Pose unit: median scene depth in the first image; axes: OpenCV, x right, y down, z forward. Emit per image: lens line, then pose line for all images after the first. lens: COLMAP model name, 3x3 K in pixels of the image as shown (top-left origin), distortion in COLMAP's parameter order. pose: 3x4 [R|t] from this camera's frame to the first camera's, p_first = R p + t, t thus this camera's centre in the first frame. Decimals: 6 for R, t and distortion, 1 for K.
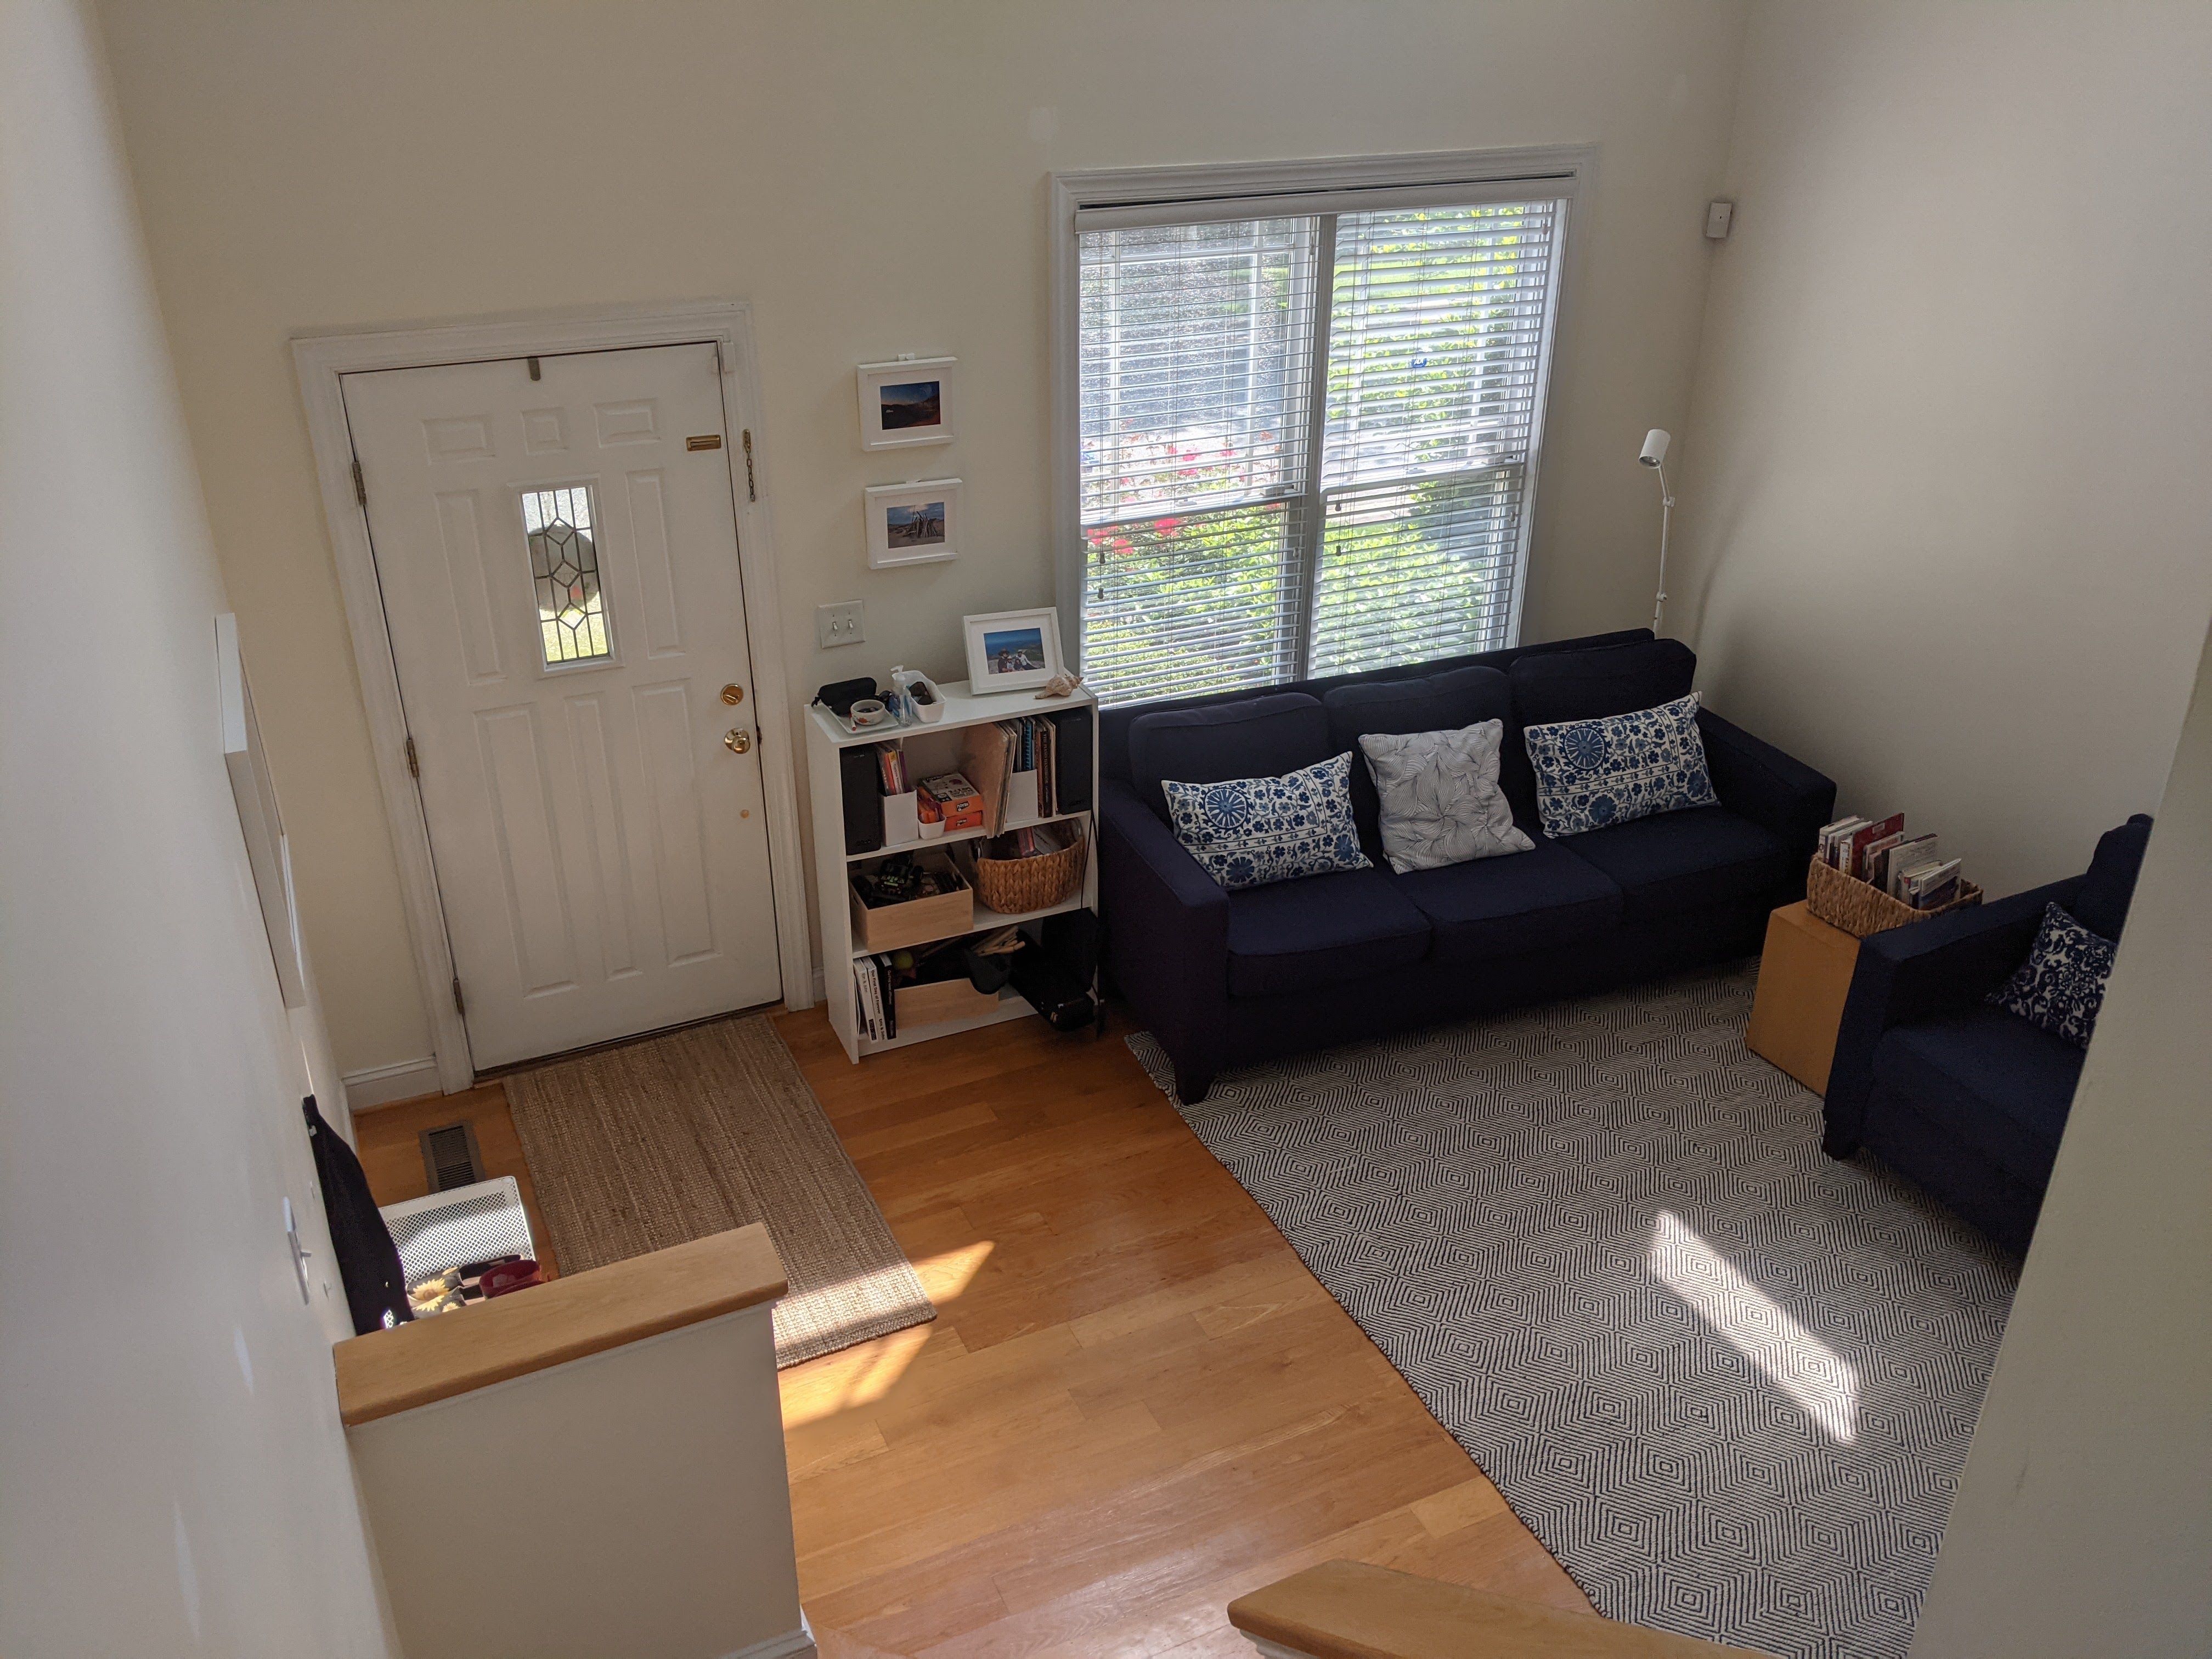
lens RADIAL K [[1752.1, 0, 1106.0], [0, 1752.1, 829.5], [0, 0, 1]] dist [0.137508, -0.307288]
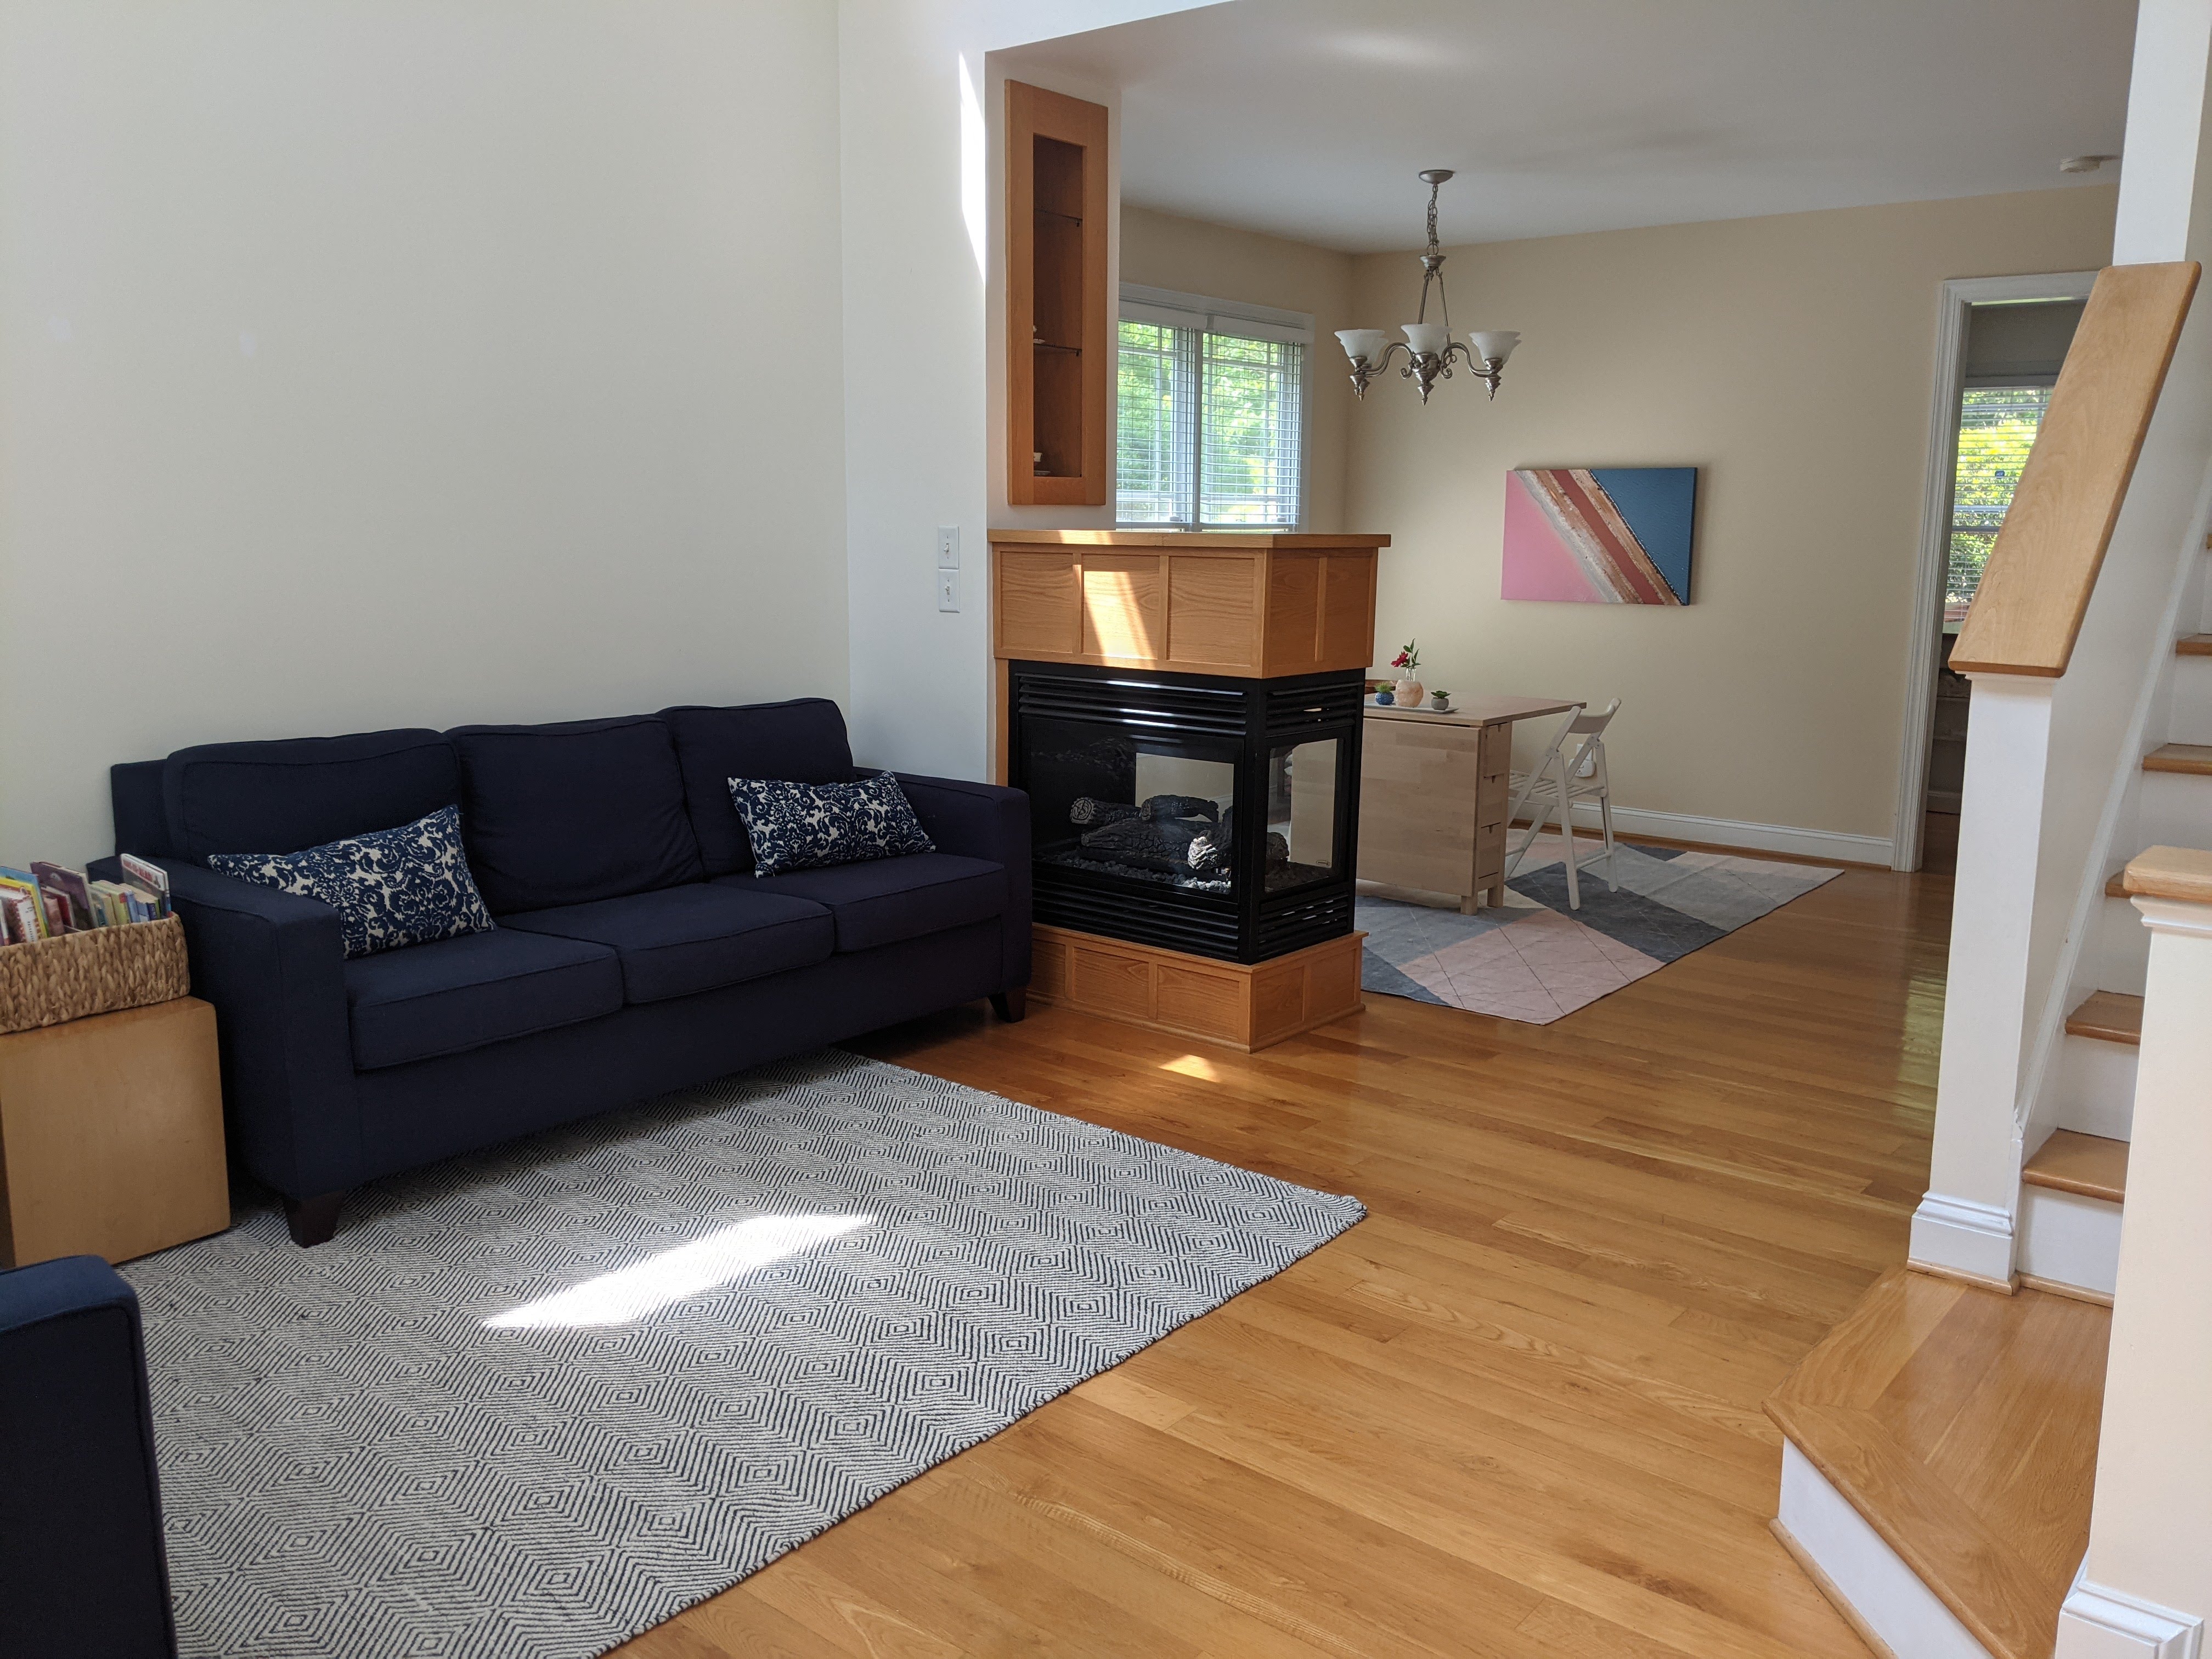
lens RADIAL K [[1772.9, 0, 1104.8], [0, 1772.9, 807.5], [0, 0, 1]] dist [0.104707, -0.172871]
pose [[-0.433883, -0.147728, 0.888776, -0.345288], [0.399867, 0.852415, 0.336891, -0.084537], [-0.807373, 0.501563, -0.310777, 0.848276]]
